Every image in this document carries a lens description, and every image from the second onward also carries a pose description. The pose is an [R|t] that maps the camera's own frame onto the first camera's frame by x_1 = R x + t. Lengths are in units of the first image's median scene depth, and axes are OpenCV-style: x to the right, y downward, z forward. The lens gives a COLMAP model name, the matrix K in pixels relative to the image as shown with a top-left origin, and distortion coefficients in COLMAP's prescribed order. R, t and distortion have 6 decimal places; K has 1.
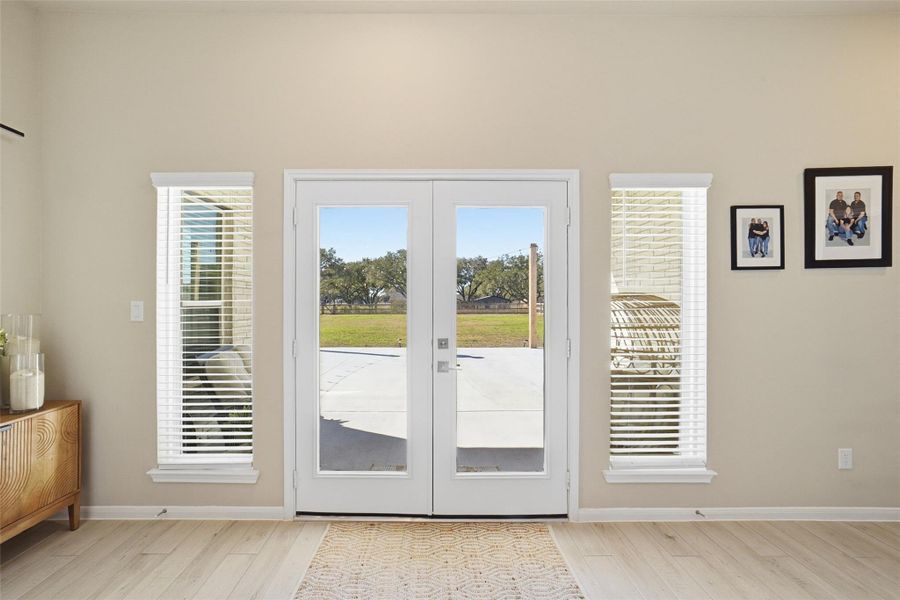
lens RADIAL K [[349.9, 0, 448.0], [0, 349.9, 303.4], [0, 0, 1]] dist [-0.009883, 0.000211]
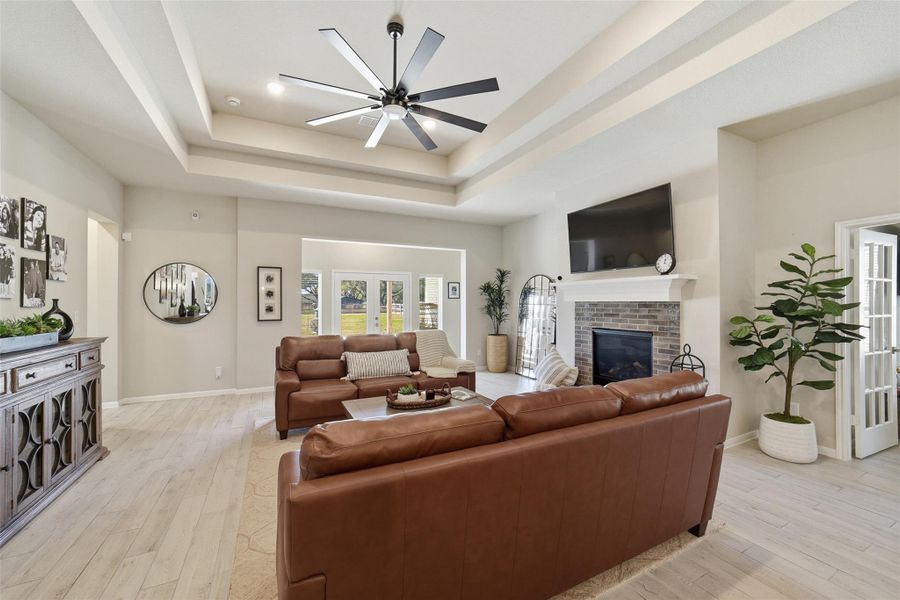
lens RADIAL K [[356.5, 0, 450.0], [0, 356.5, 300.0], [0, 0, 1]] dist [-0.008165, 0.000103]
pose [[0.908281, -0.002935, 0.418351, -0.875791], [0.006201, 0.999960, -0.006448, -0.053359], [-0.418315, 0.008451, 0.908263, -2.732042]]
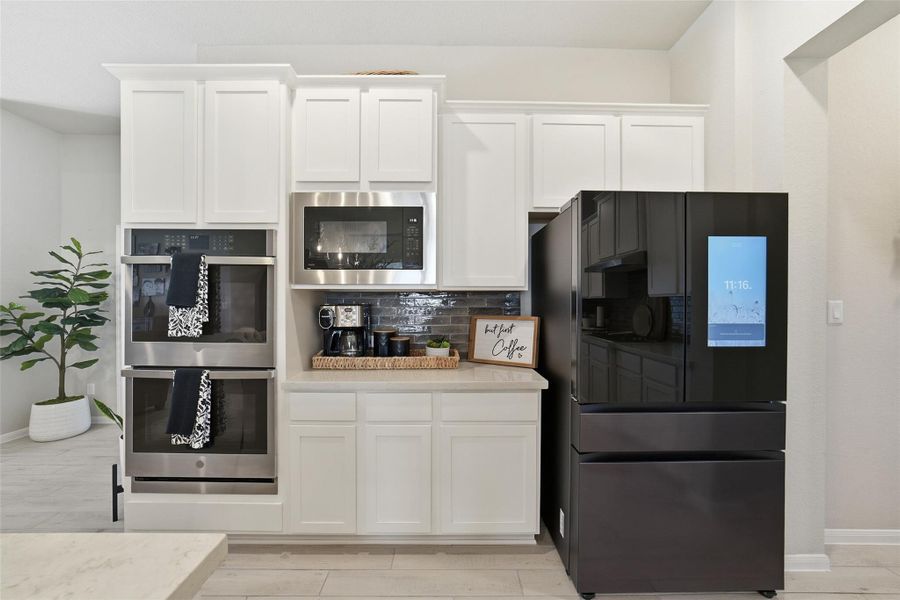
lens RADIAL K [[349.9, 0, 448.0], [0, 349.9, 303.4], [0, 0, 1]] dist [-0.009883, 0.000211]
pose [[0.035096, -0.010280, 0.999331, -0.424096], [0.002344, 0.999945, 0.010204, 0.001656], [-0.999381, 0.001984, 0.035118, -3.801479]]
